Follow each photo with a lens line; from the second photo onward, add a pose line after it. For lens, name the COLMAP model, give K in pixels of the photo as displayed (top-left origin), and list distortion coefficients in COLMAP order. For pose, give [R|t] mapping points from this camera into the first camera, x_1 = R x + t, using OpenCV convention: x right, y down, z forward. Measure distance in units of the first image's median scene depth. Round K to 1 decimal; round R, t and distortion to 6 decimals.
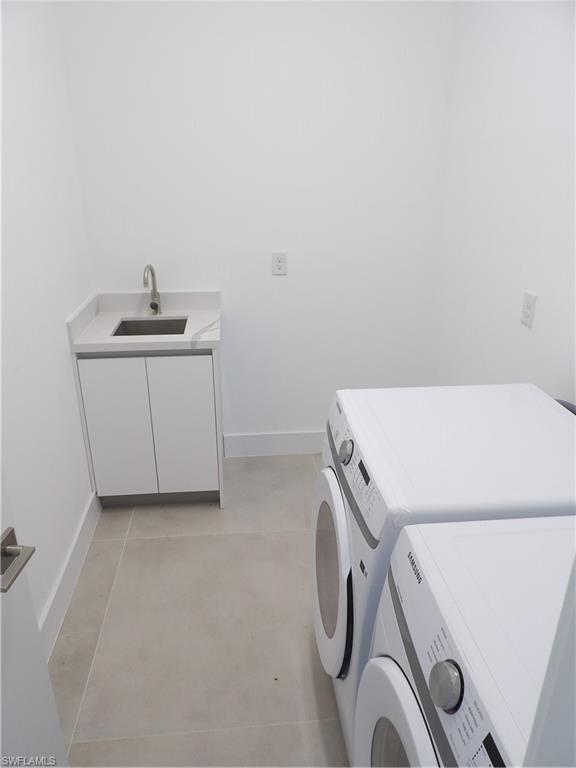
lens RADIAL K [[551.9, 0, 288.0], [0, 551.9, 384.0], [0, 0, 1]] dist [-0.039919, 0.046368]
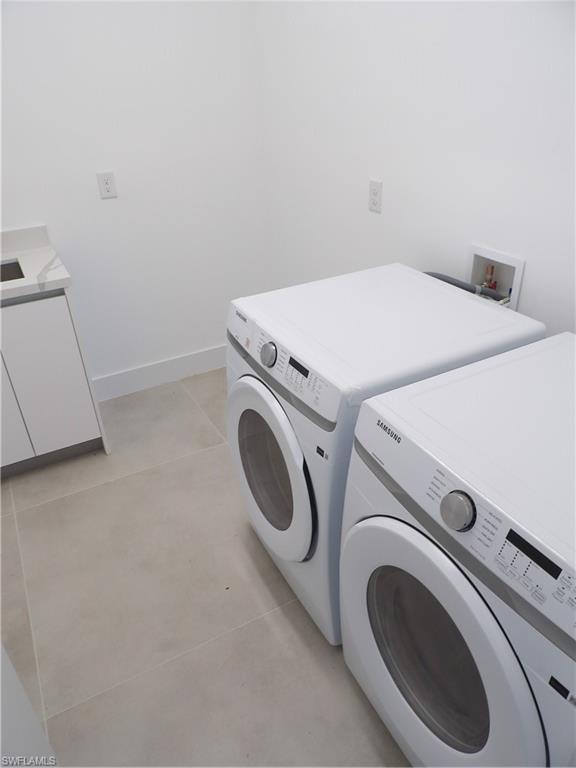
lens RADIAL K [[551.9, 0, 288.0], [0, 551.9, 384.0], [0, 0, 1]] dist [-0.039919, 0.046368]
pose [[0.923726, -0.228510, 0.307432, -0.110680], [0.184457, 0.968750, 0.165829, 0.007794], [-0.335718, -0.096472, 0.937009, 0.014230]]
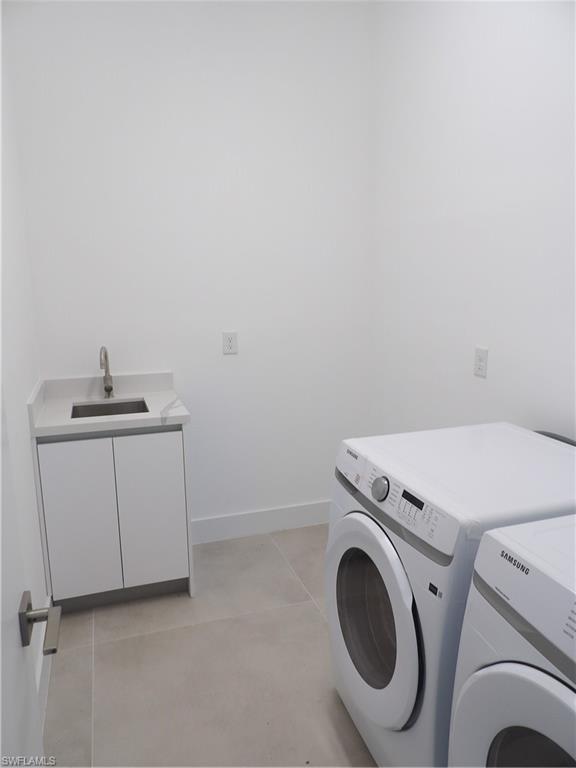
lens RADIAL K [[551.9, 0, 288.0], [0, 551.9, 384.0], [0, 0, 1]] dist [-0.039919, 0.046368]
pose [[0.975055, -0.056065, 0.214766, -0.161097], [0.094713, 0.980157, -0.174131, 0.055567], [-0.200742, 0.190129, 0.961017, 0.002855]]
